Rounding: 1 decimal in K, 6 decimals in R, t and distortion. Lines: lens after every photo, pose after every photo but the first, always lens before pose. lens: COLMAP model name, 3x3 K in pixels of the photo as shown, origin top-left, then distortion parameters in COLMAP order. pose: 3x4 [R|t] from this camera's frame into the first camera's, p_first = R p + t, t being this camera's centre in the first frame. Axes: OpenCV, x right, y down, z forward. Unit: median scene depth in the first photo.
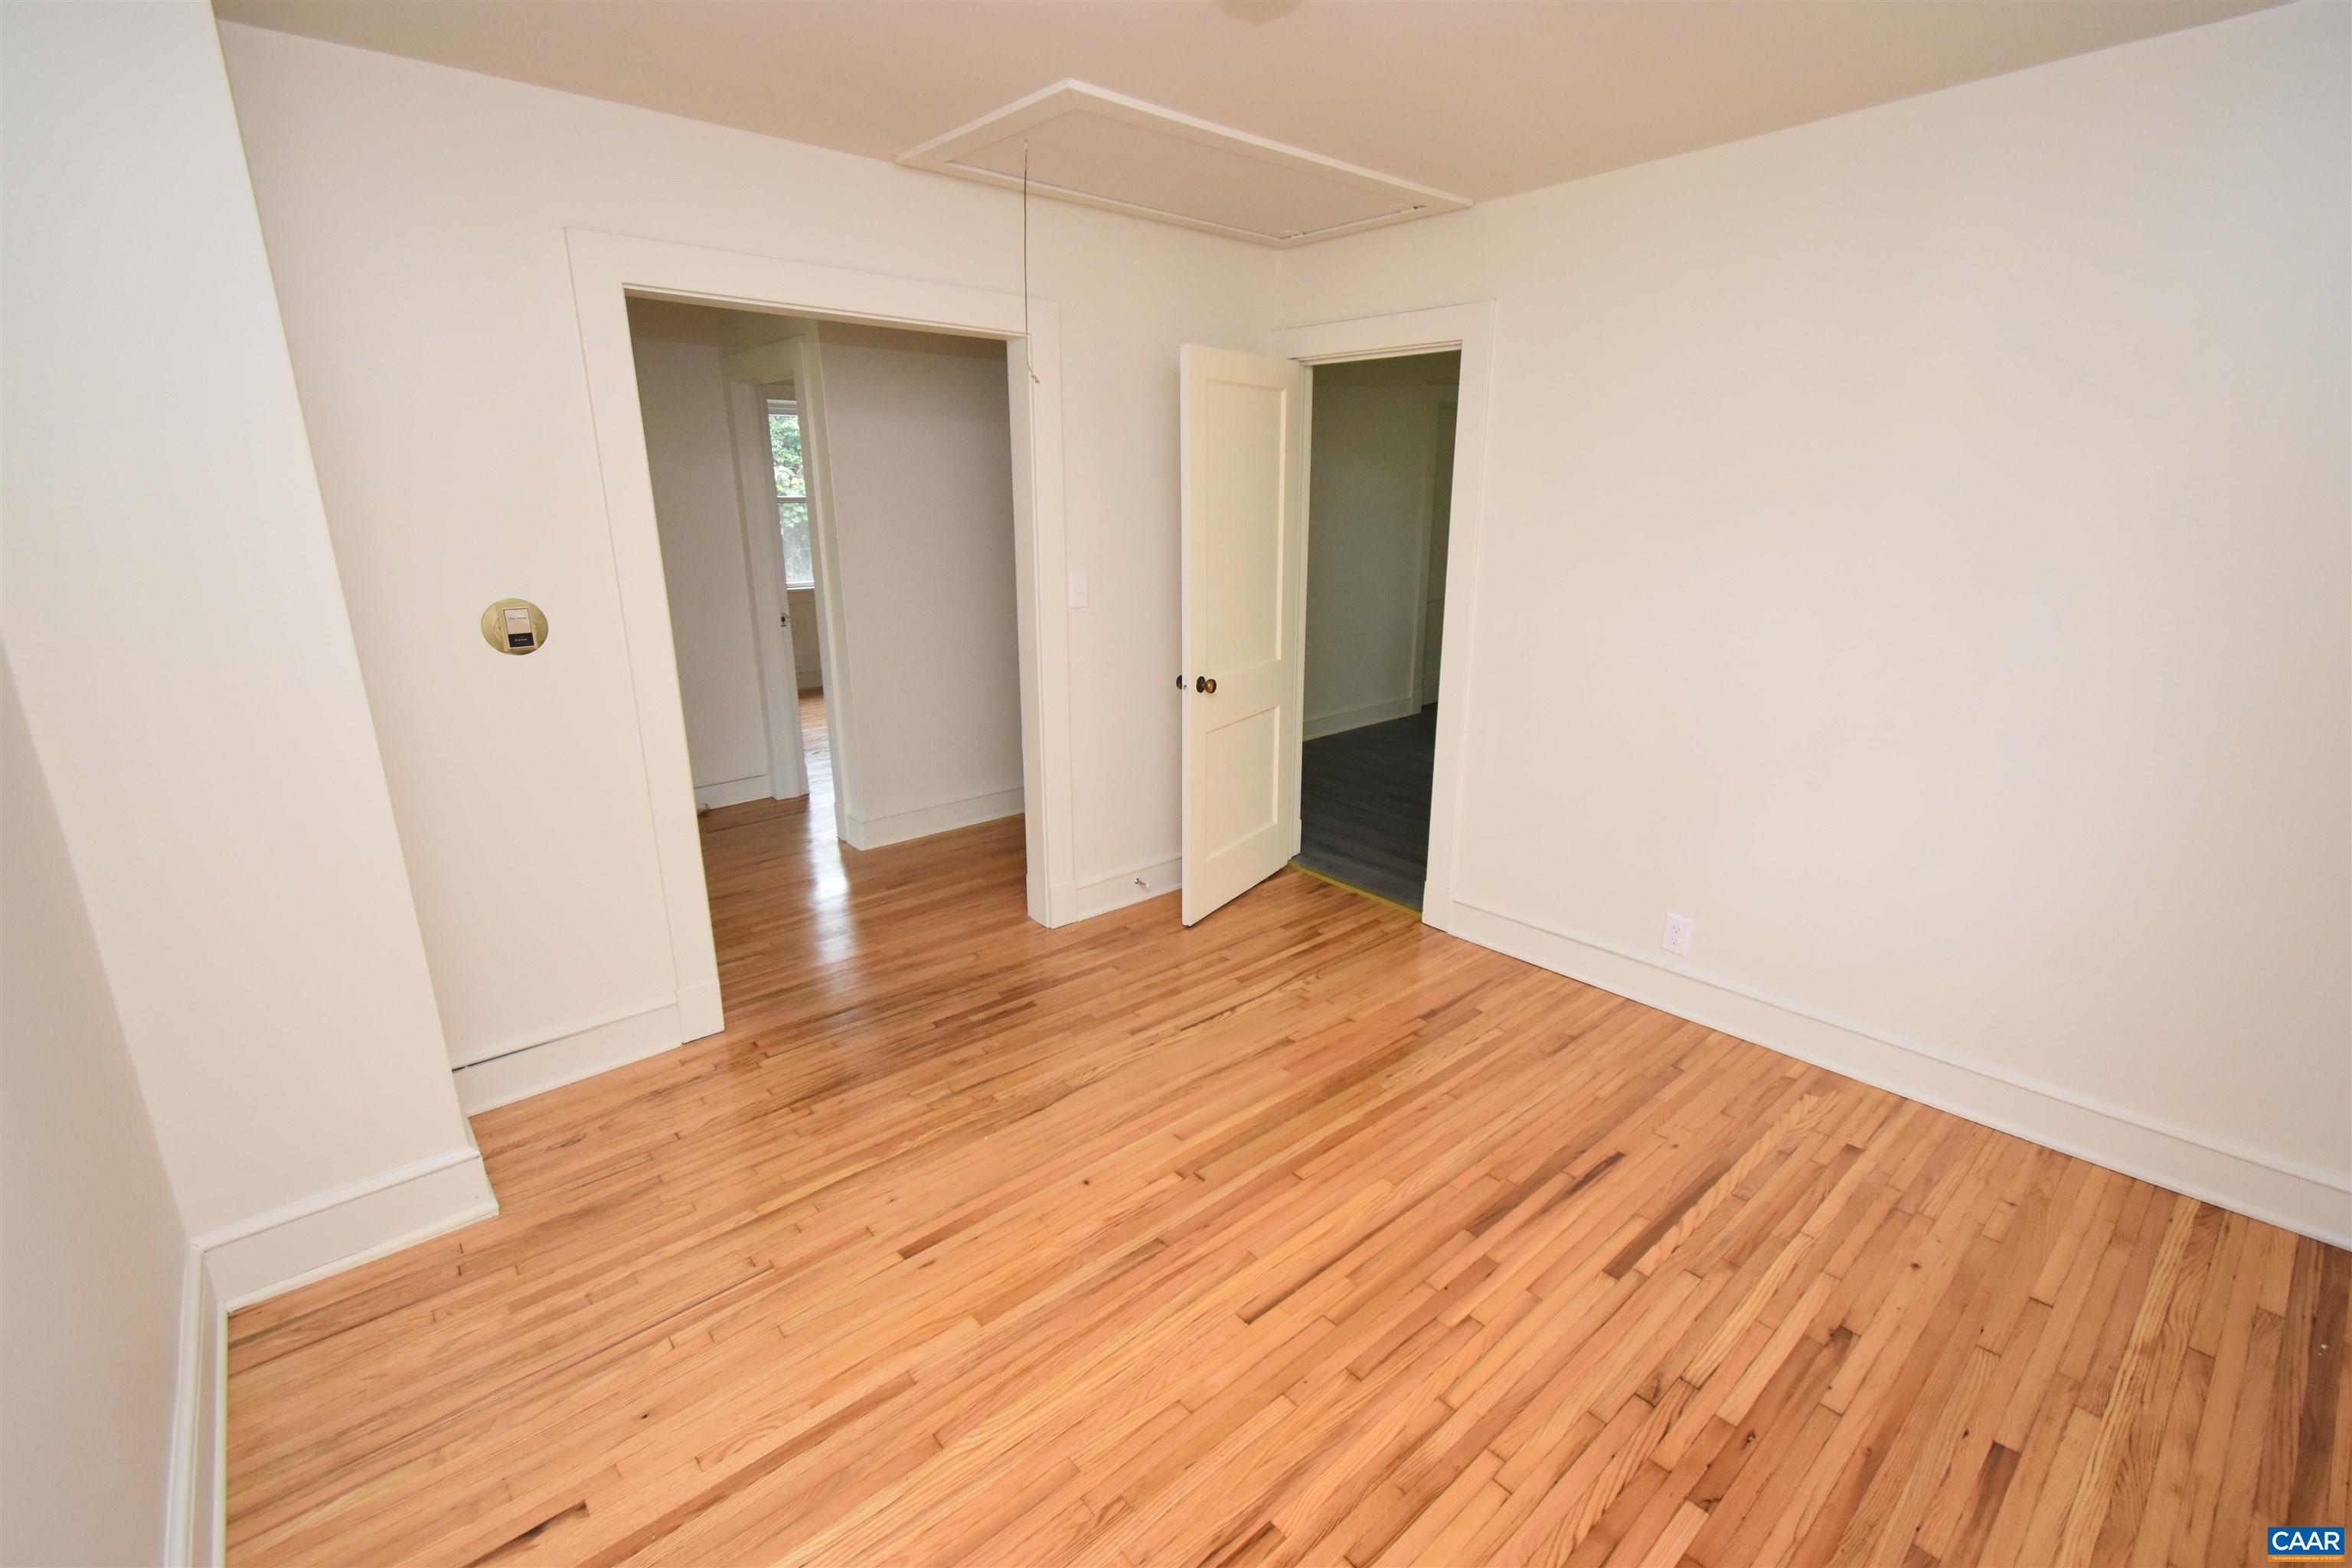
lens RADIAL K [[1027.9, 0, 1168.3], [0, 1027.9, 783.8], [0, 0, 1]] dist [0.005024, -0.001115]
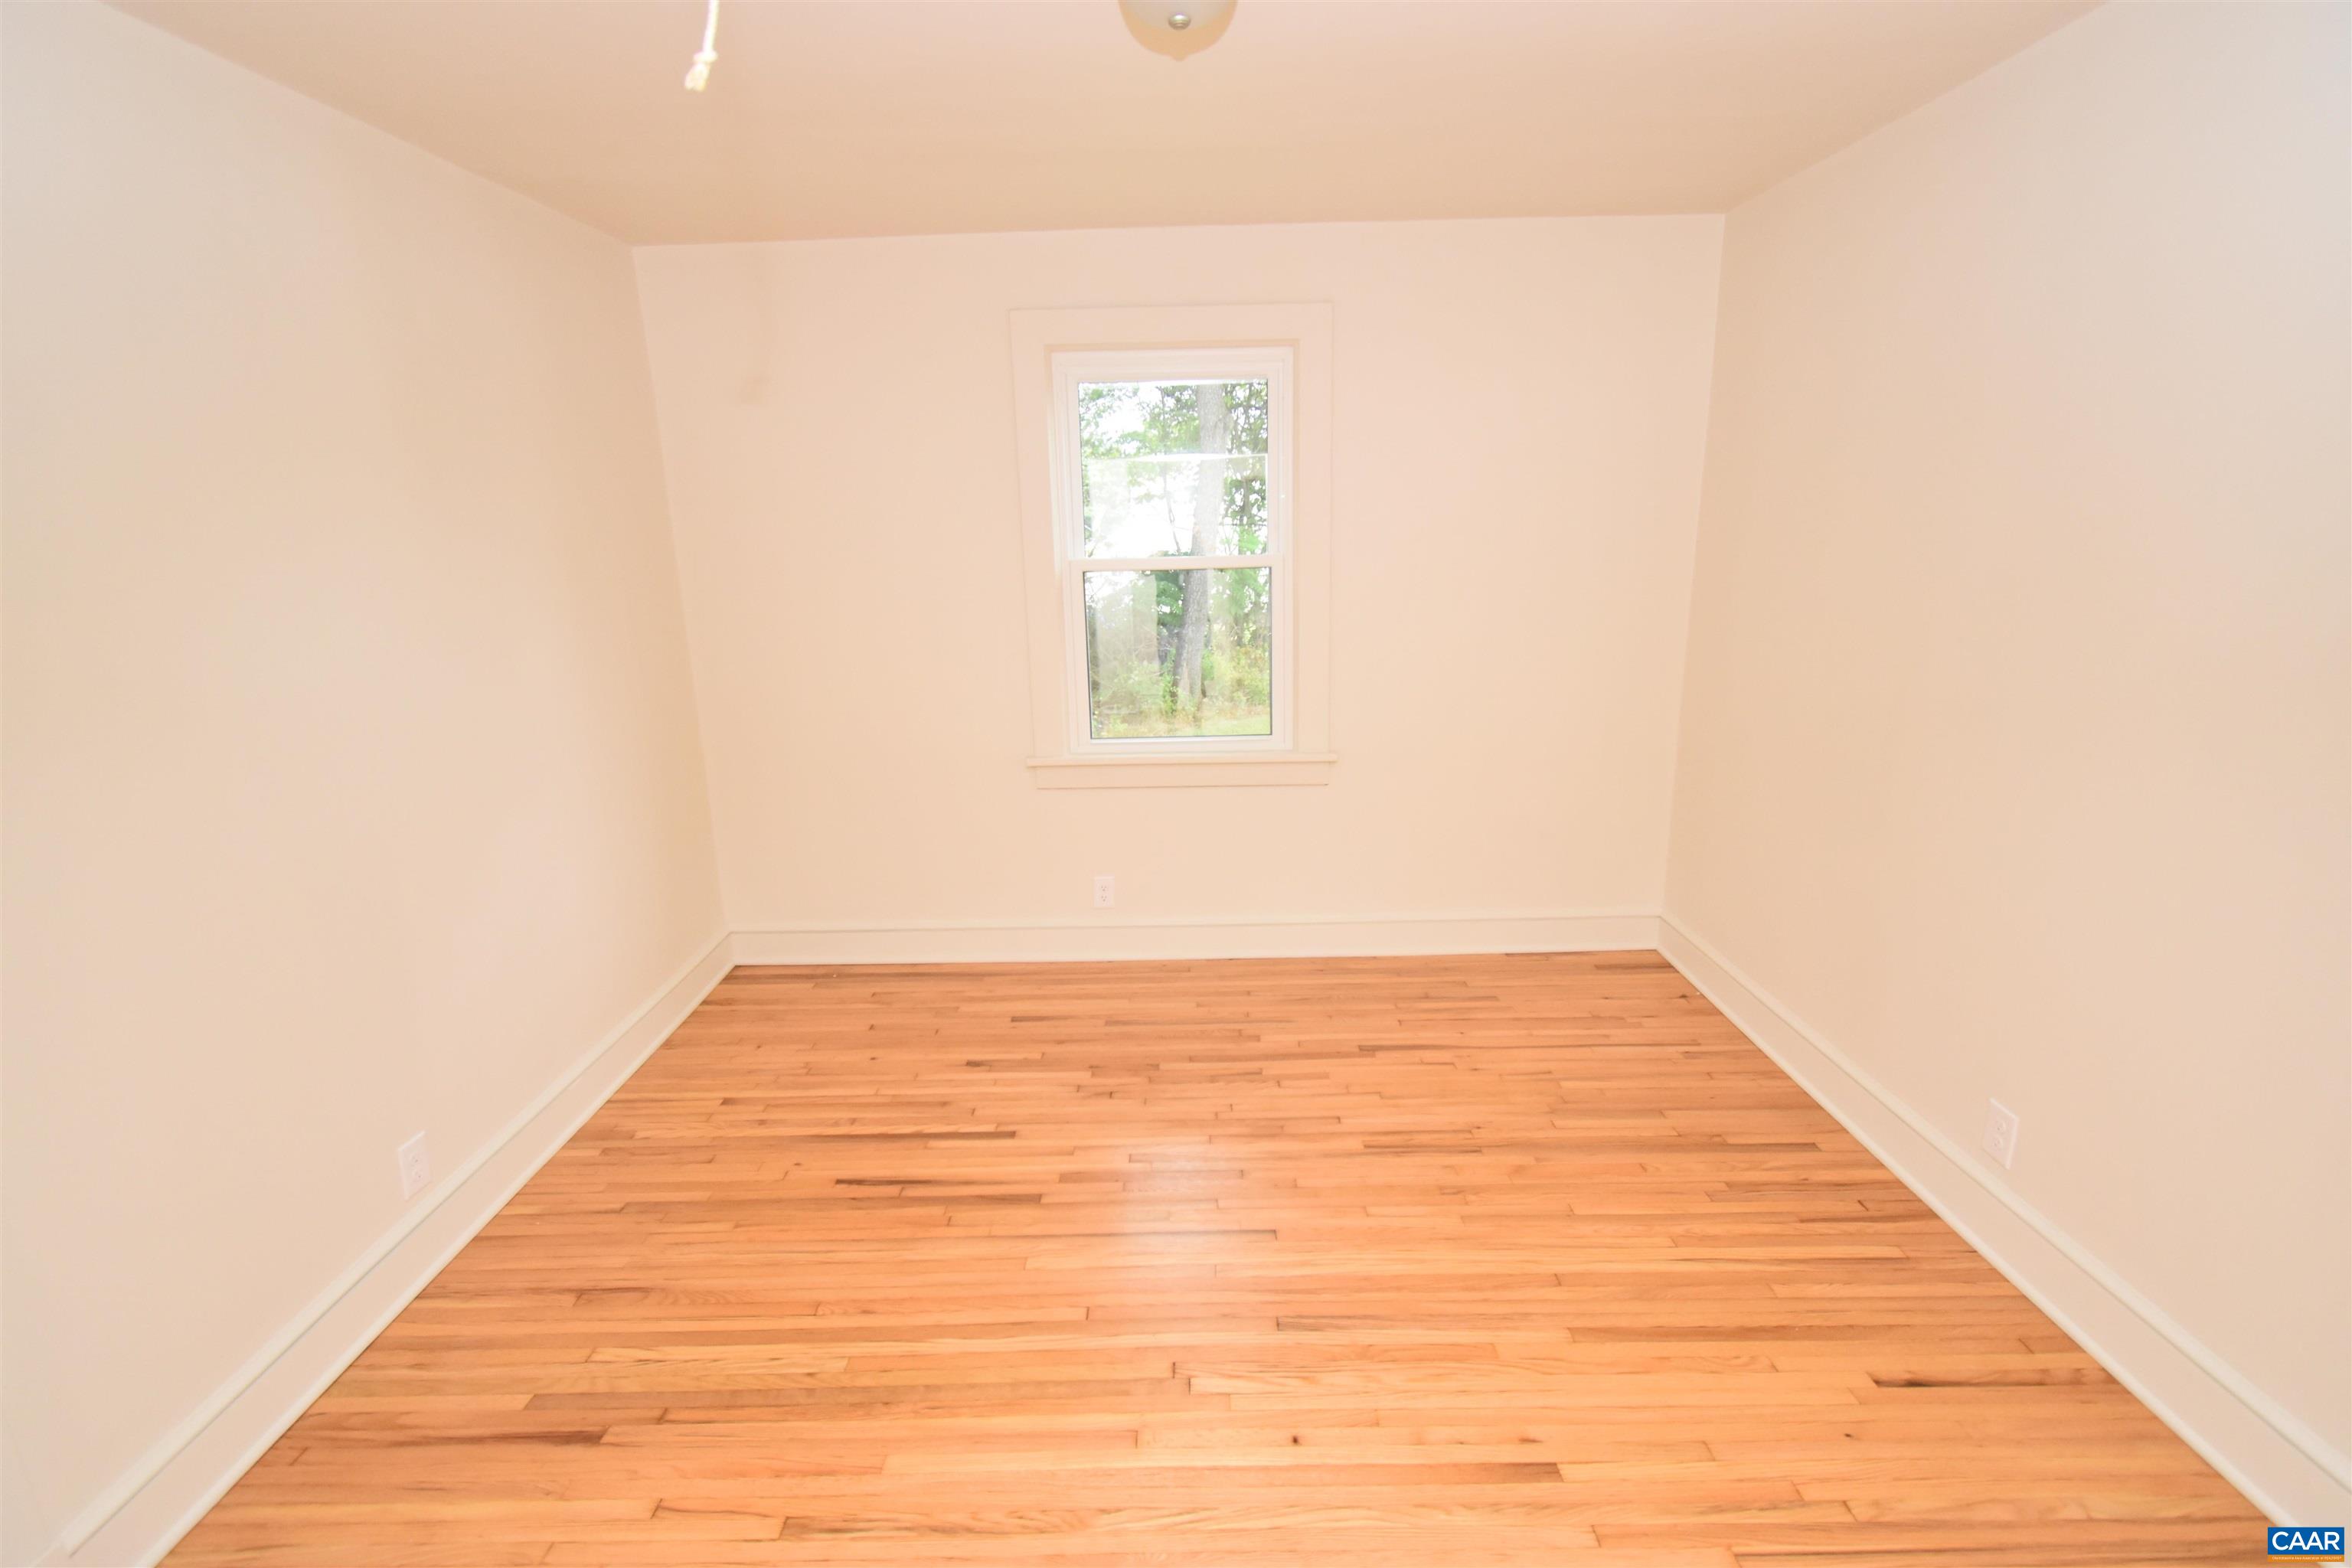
lens RADIAL K [[1027.9, 0, 1172.8], [0, 1027.9, 784.7], [0, 0, 1]] dist [0.005024, -0.001115]
pose [[-0.754698, -0.139221, 0.641130, -0.455739], [0.210249, 0.874364, 0.437360, -0.401210], [-0.621471, 0.464872, -0.630610, 1.397342]]
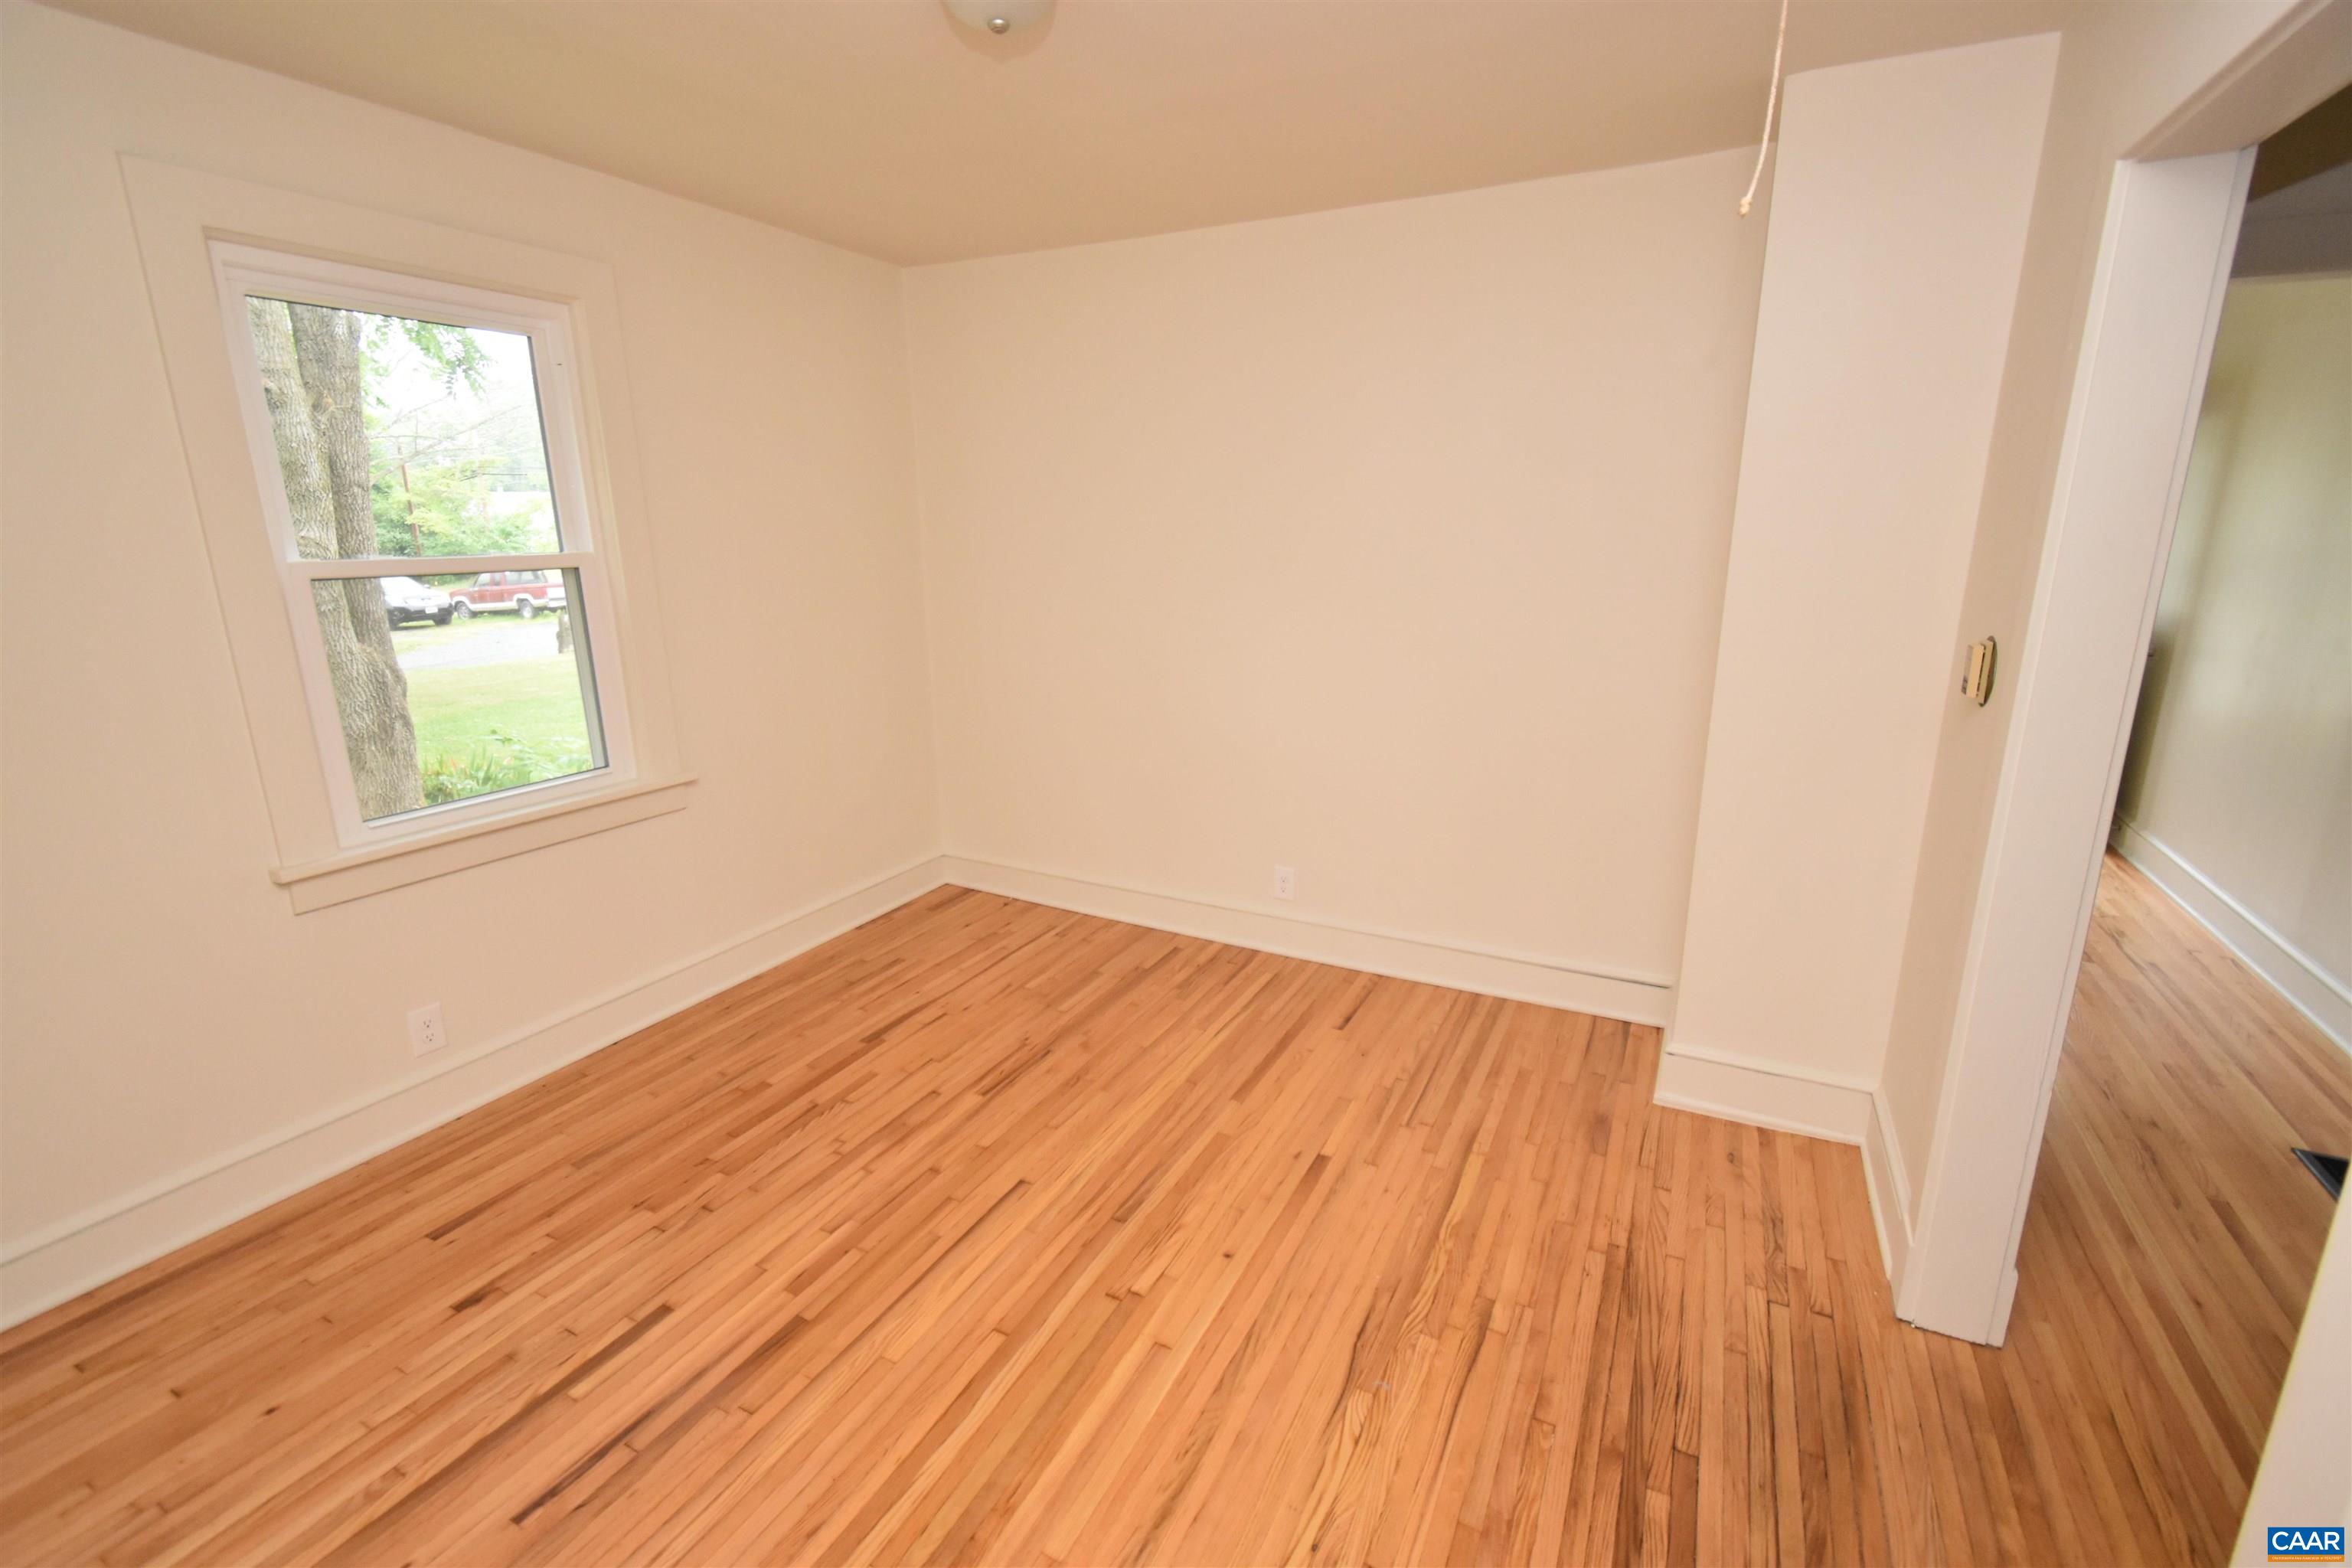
lens RADIAL K [[1027.9, 0, 1174.8], [0, 1027.9, 781.7], [0, 0, 1]] dist [0.005024, -0.001115]
pose [[-0.925841, 0.103291, -0.363523, 0.271594], [-0.096941, 0.864824, 0.492627, -0.456201], [0.365267, 0.491335, -0.790677, 1.605607]]
